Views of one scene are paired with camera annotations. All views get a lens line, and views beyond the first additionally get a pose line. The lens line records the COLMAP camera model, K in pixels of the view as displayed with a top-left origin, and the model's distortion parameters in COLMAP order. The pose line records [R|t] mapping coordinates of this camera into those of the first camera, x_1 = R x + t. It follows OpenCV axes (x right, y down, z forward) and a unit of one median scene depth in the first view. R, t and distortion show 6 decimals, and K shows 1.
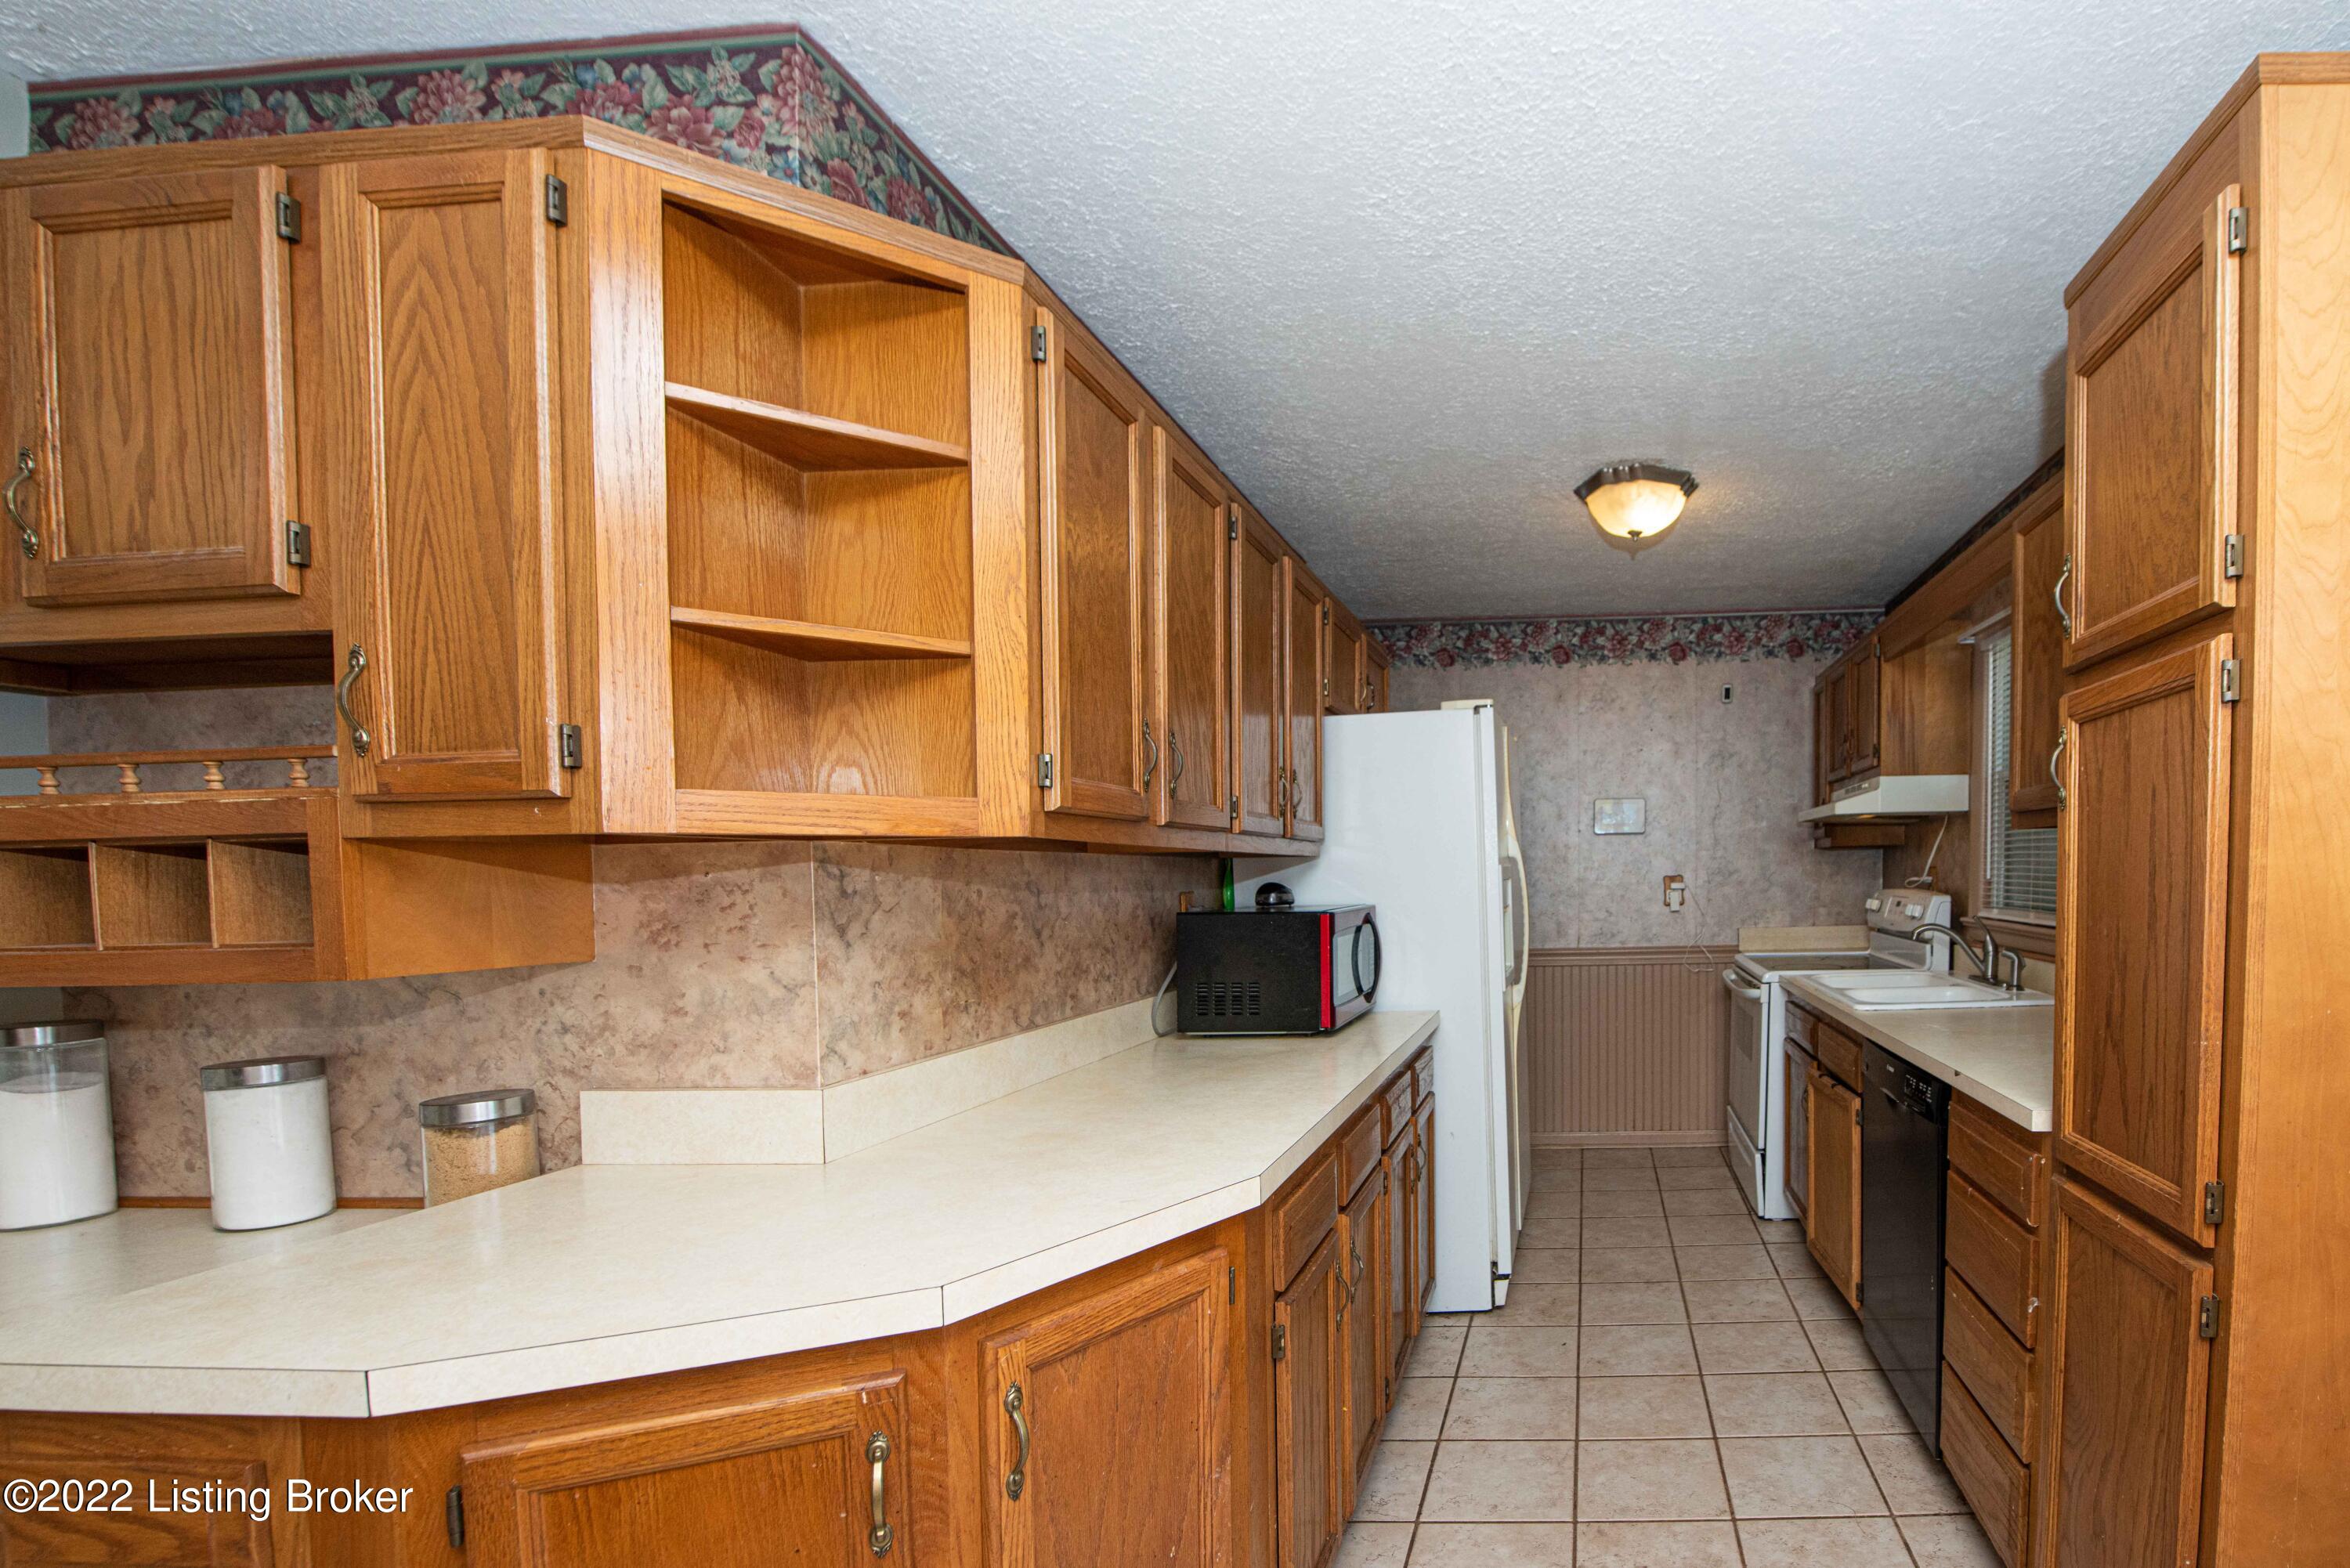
lens RADIAL K [[1268.2, 0, 1174.9], [0, 1268.2, 952.2], [0, 0, 1]] dist [-0.004406, -0.001225]
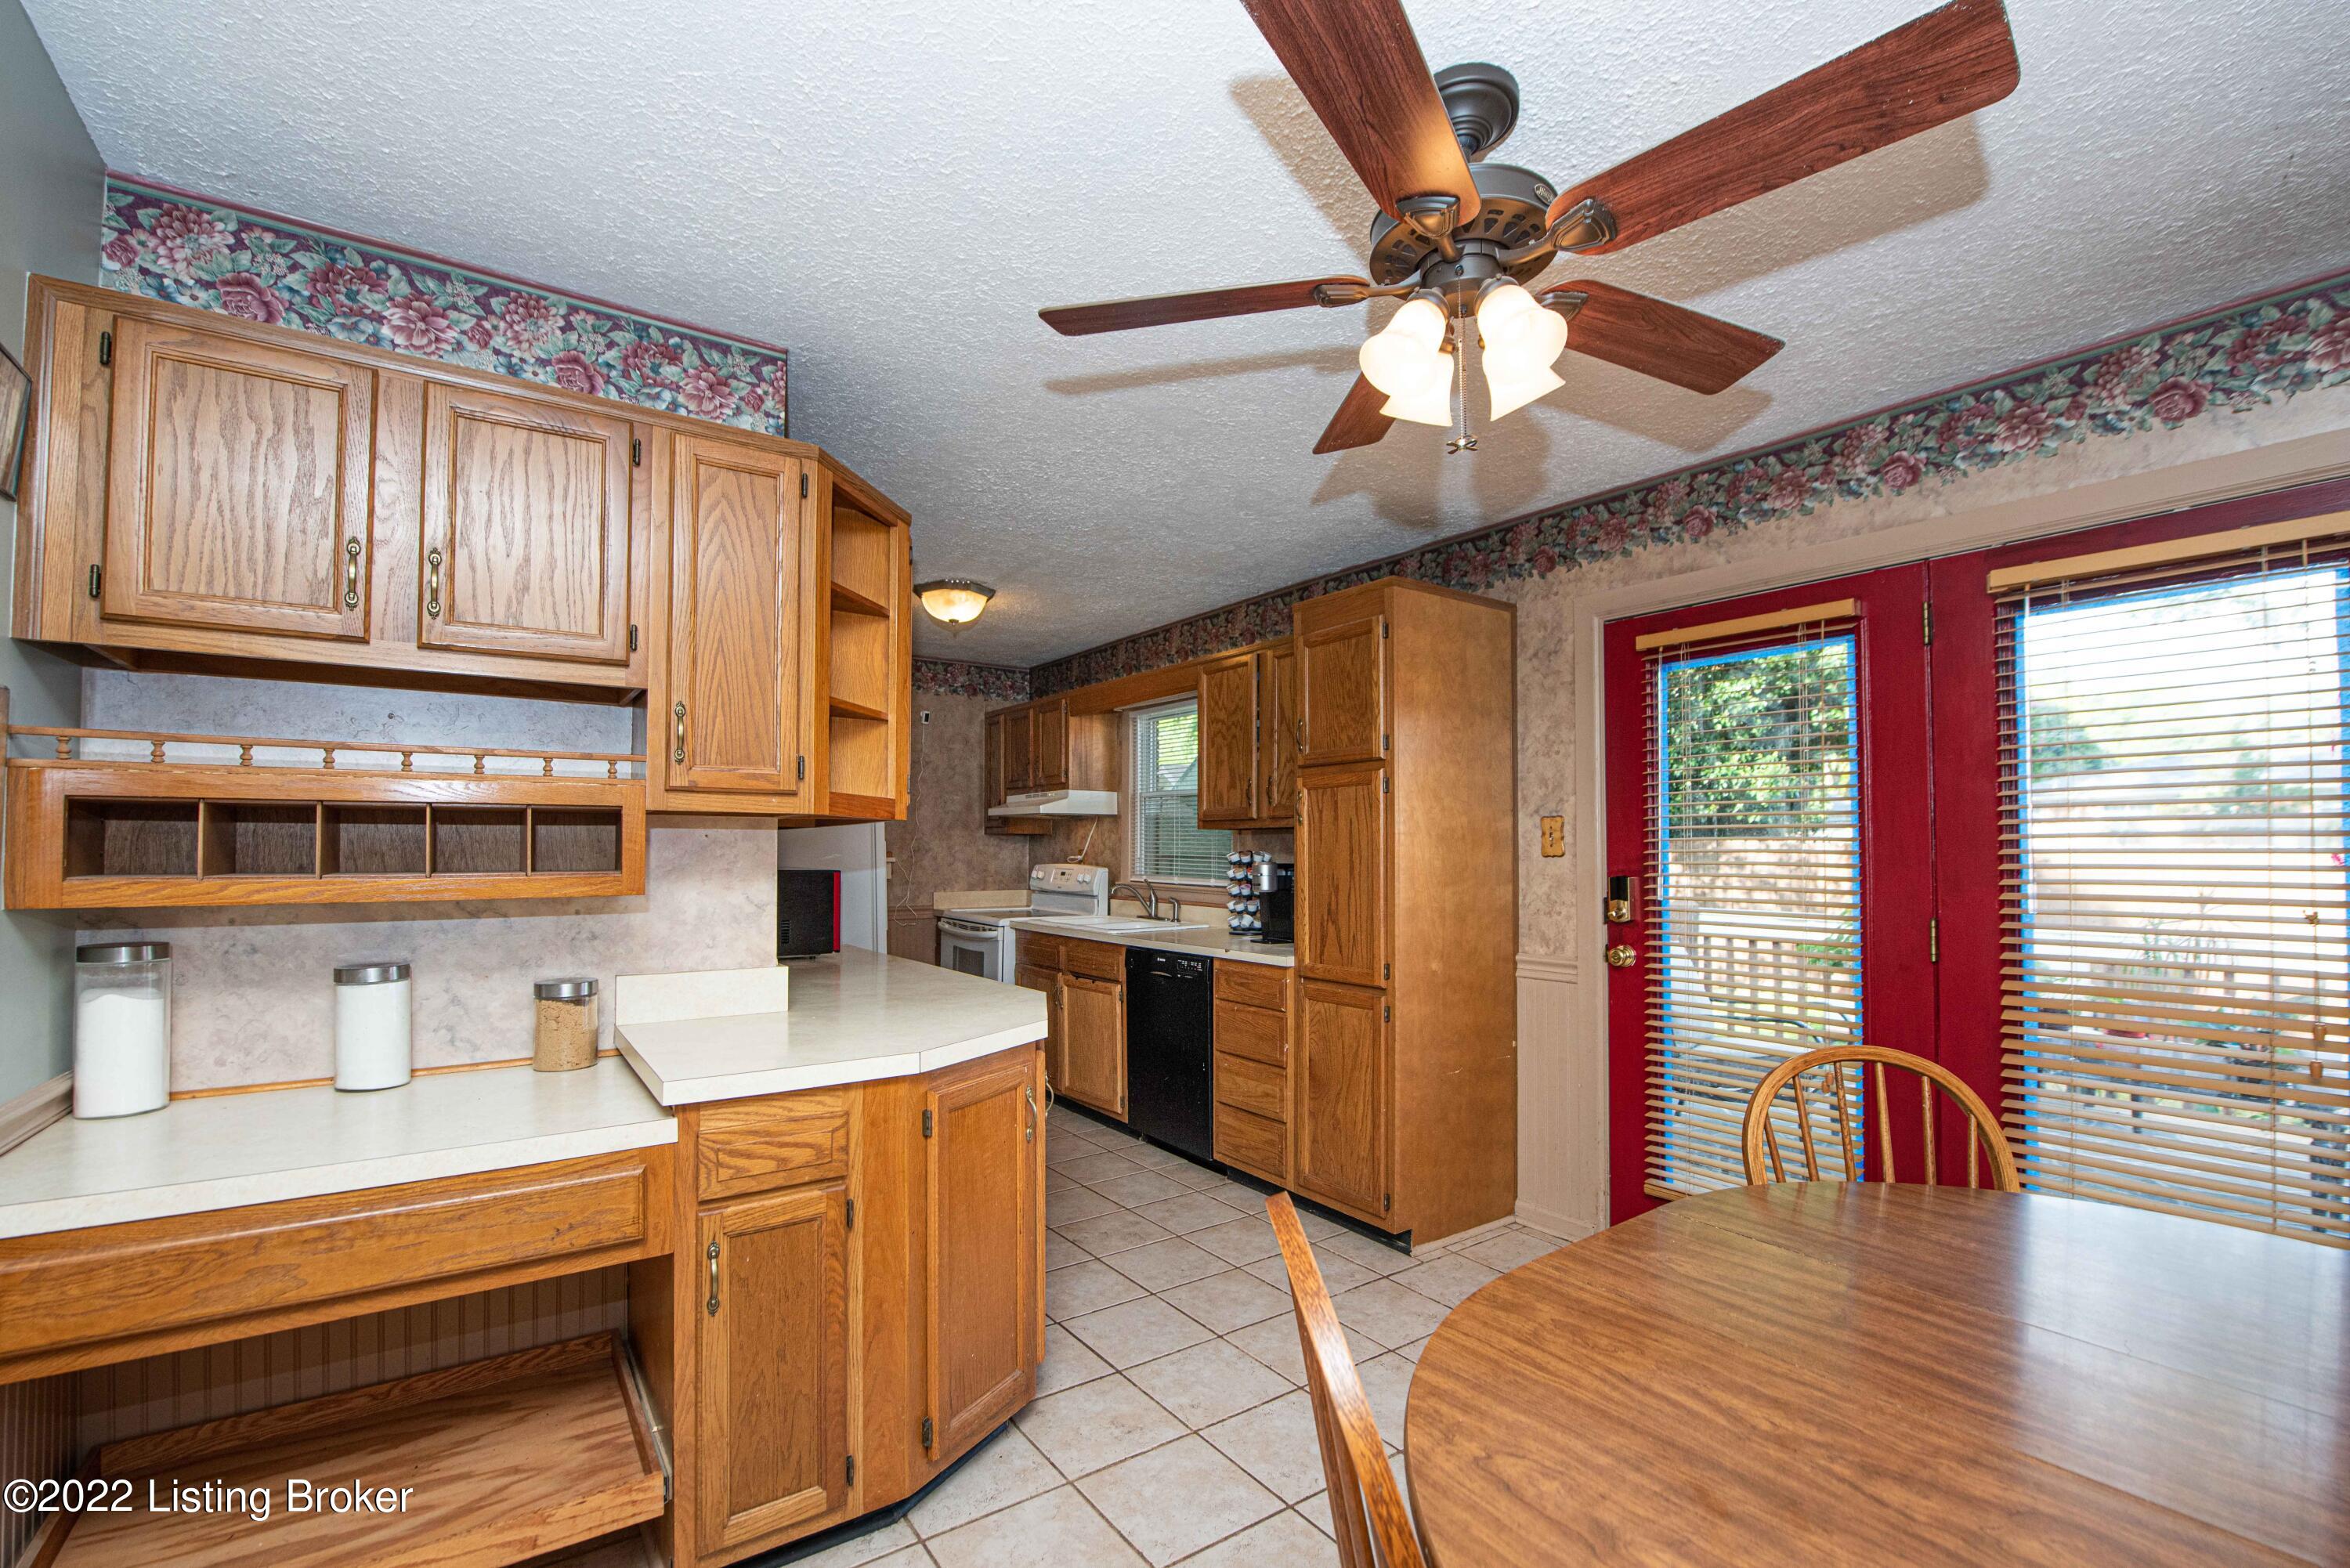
lens RADIAL K [[1027.4, 0, 1175.5], [0, 1027.4, 833.1], [0, 0, 1]] dist [0.000060, 0.000005]
pose [[0.789140, 0.031515, 0.613404, -0.673486], [0.016119, 0.997276, -0.071974, 0.036367], [-0.614001, 0.066685, 0.786483, -0.367309]]
